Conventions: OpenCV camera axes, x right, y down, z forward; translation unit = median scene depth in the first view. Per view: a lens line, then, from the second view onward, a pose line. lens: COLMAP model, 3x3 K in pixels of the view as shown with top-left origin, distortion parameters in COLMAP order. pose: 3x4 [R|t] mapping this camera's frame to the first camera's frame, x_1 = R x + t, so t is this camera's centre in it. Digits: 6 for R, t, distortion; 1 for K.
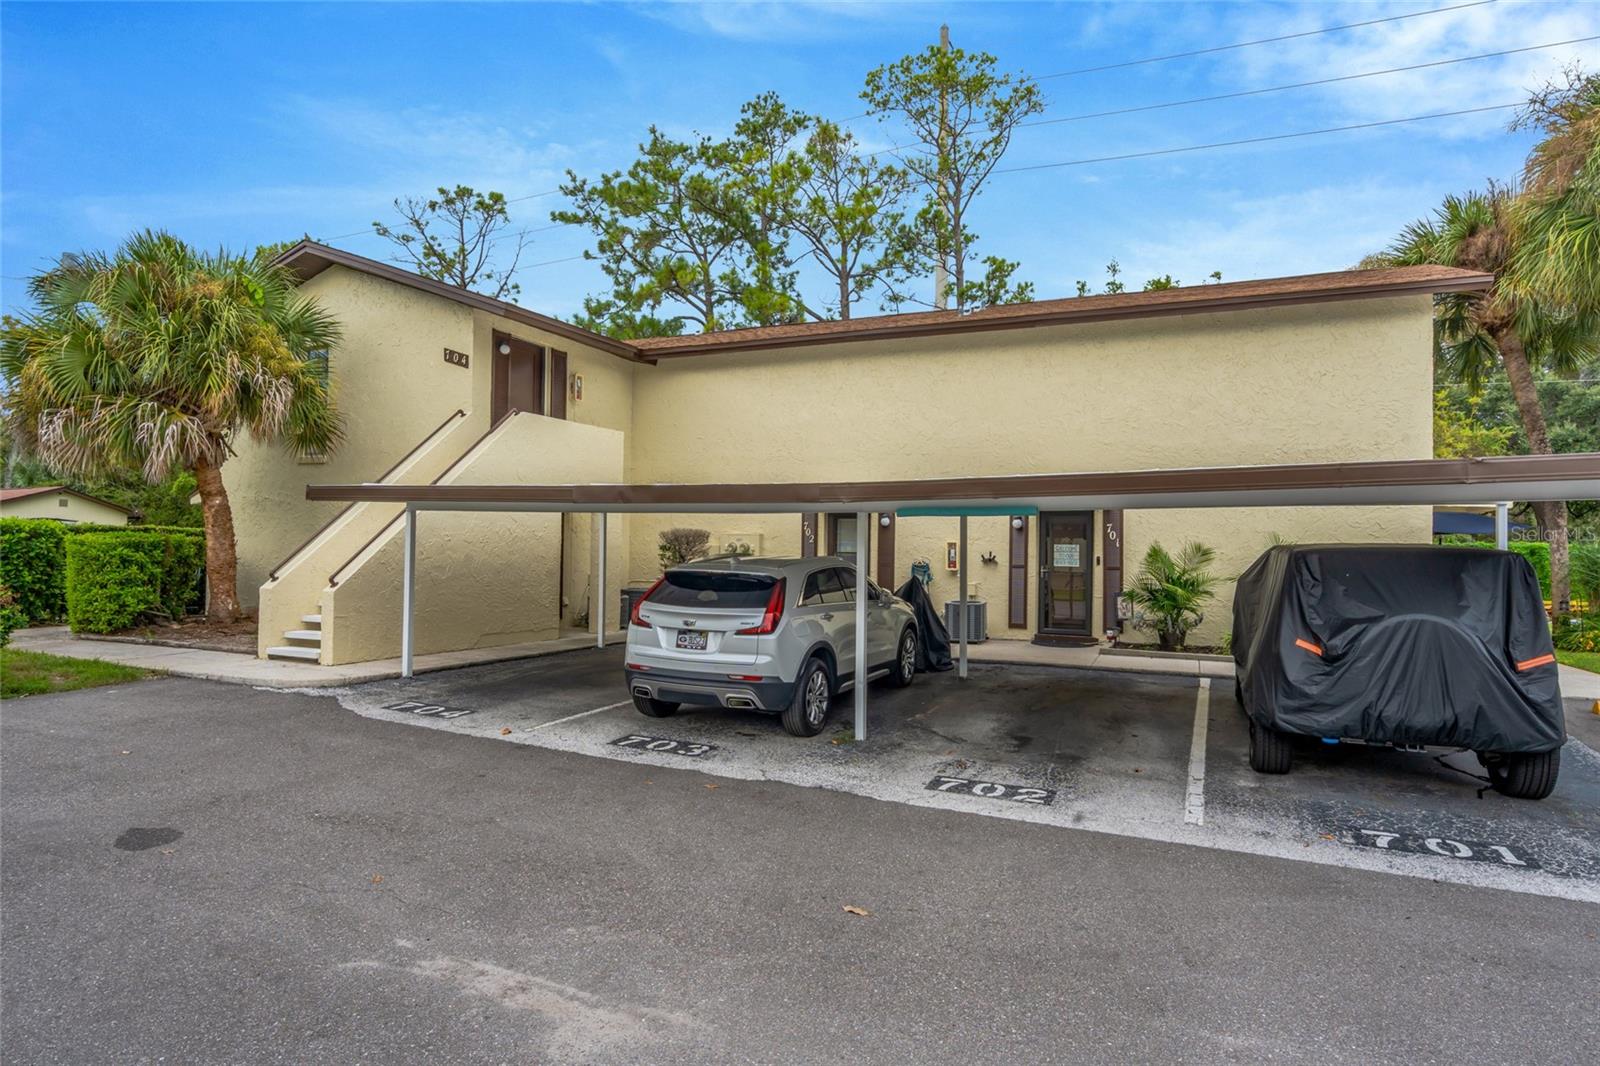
lens RADIAL K [[883.4, 0, 802.7], [0, 883.4, 575.9], [0, 0, 1]] dist [0.004662, 0.001501]
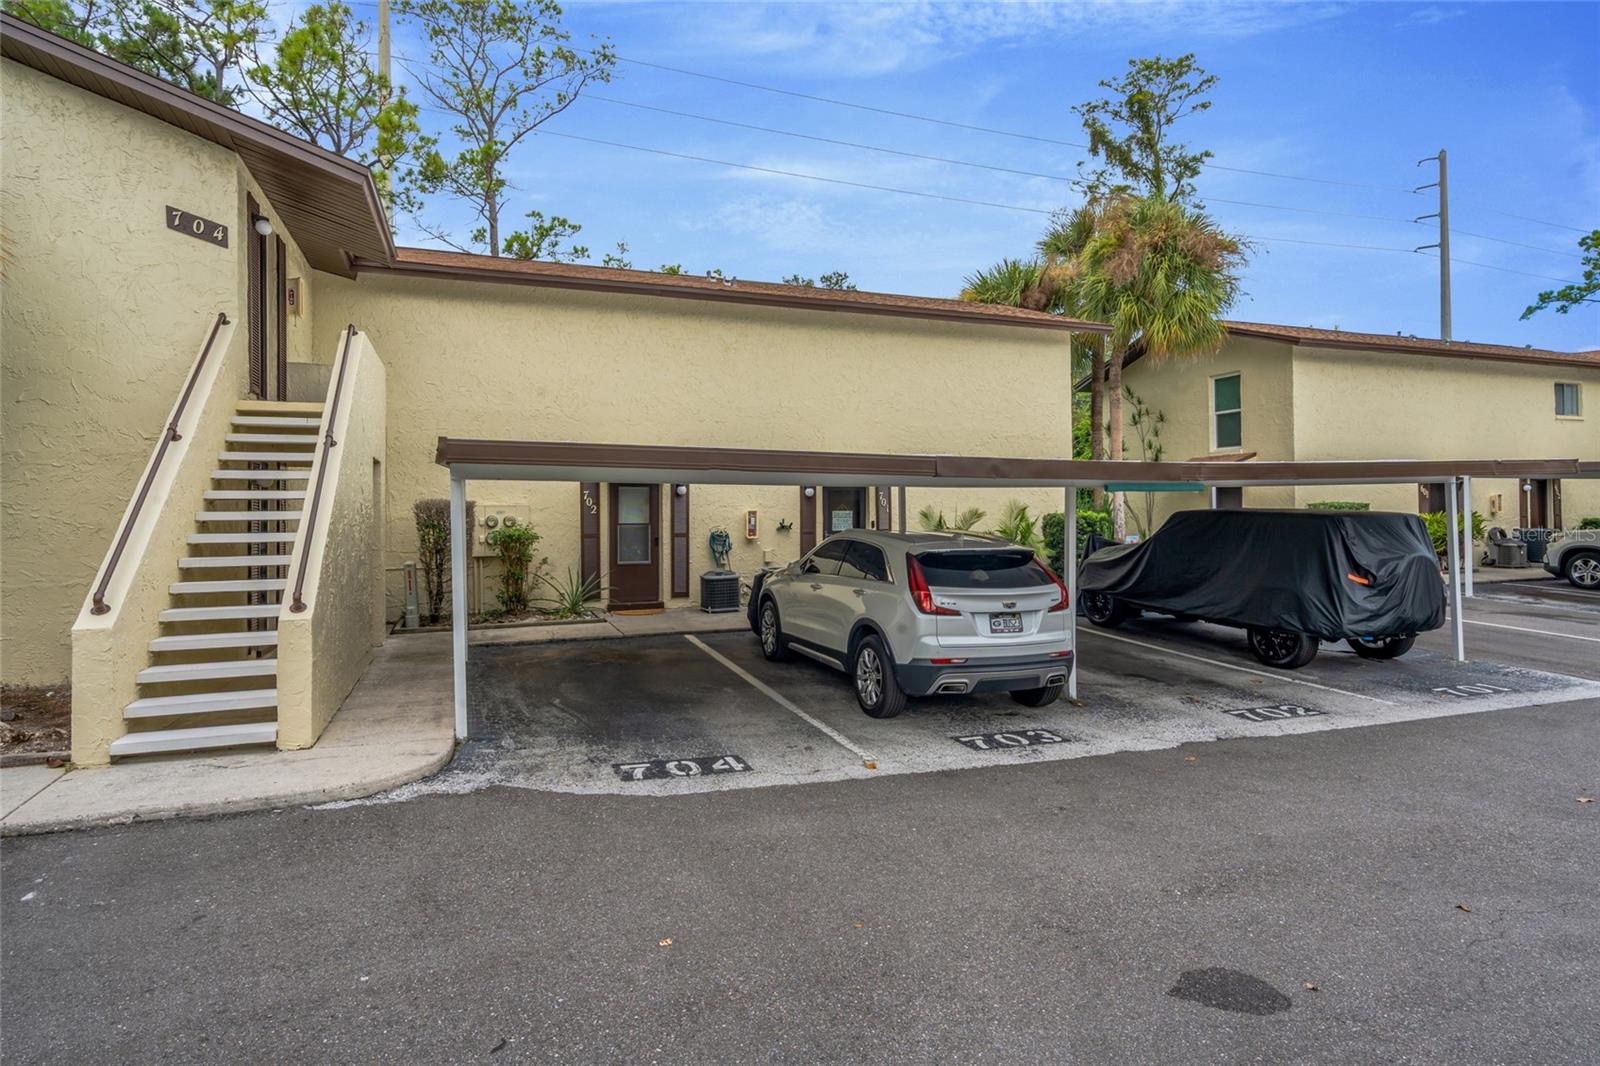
lens RADIAL K [[862.2, 0, 800.0], [0, 862.2, 533.0], [0, 0, 1]] dist [0.004189, 0.000997]
pose [[0.714186, -0.036377, 0.699010, -0.723989], [0.039314, 0.999157, 0.011829, -0.033584], [-0.698851, 0.019032, 0.715014, 0.389390]]
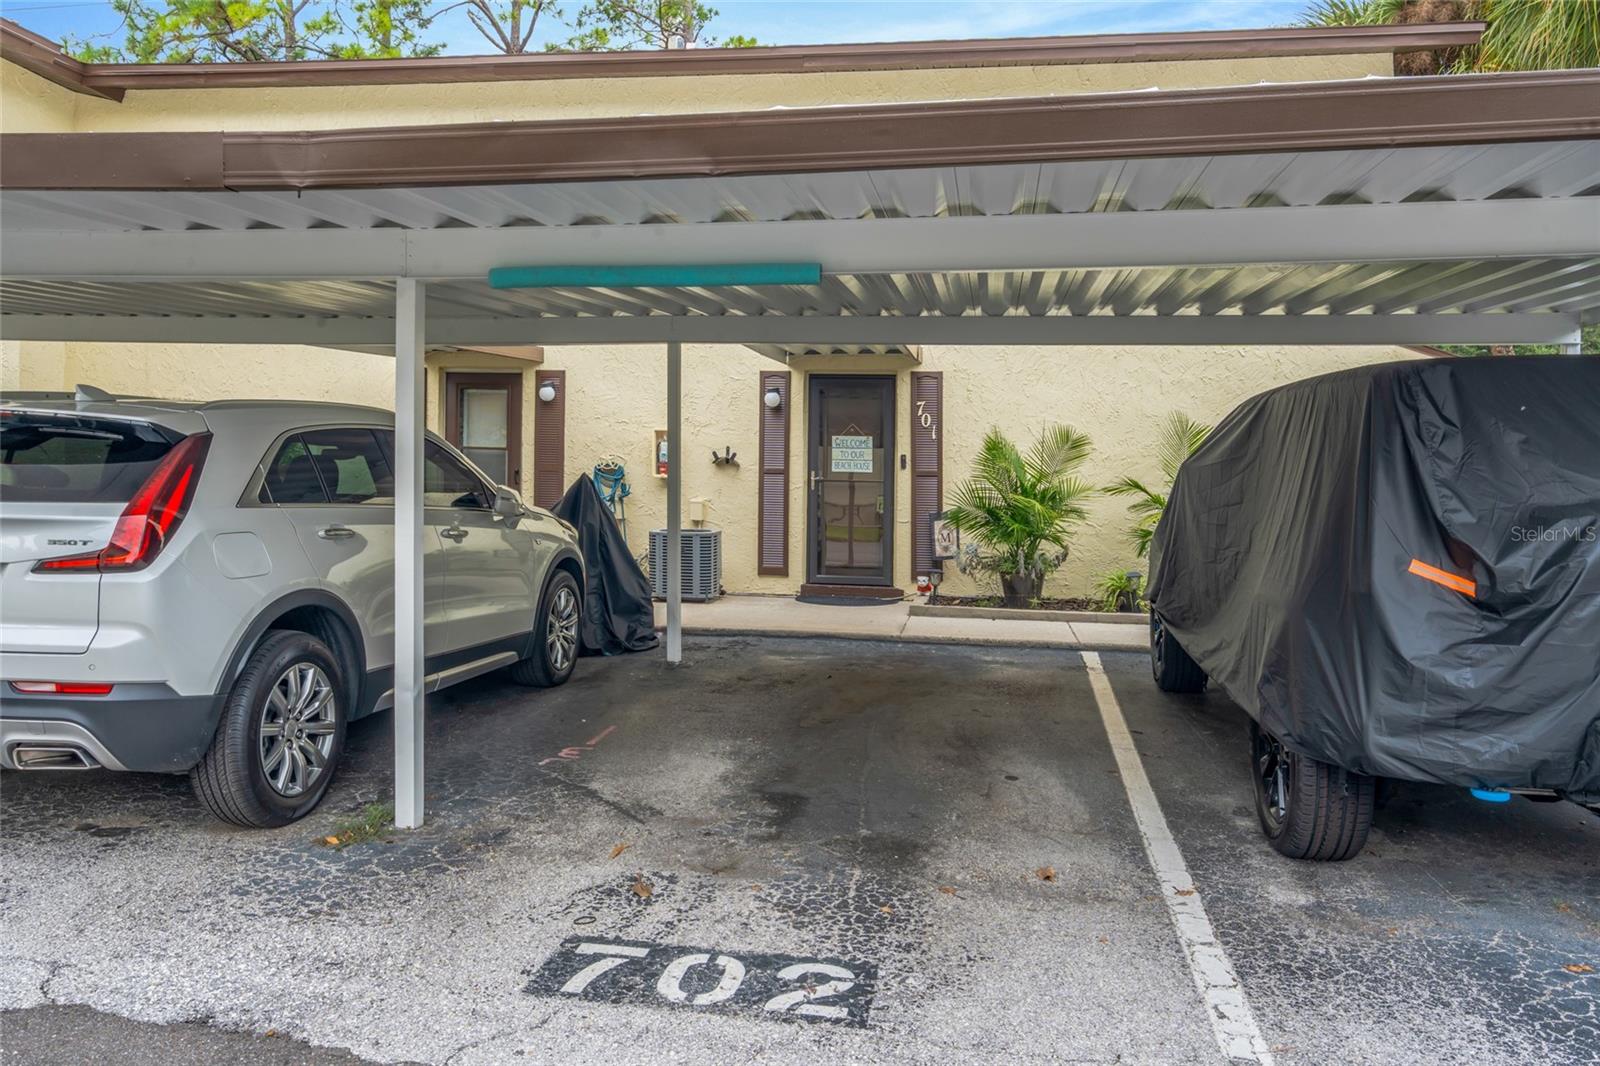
lens RADIAL K [[1178.7, 0, 800.0], [0, 1178.7, 533.0], [0, 0, 1]] dist [-0.002128, -0.000847]
pose [[0.965616, -0.001412, 0.259968, 0.080914], [-0.000934, 0.999960, 0.008903, 0.034819], [-0.259970, -0.008839, 0.965576, 0.341104]]
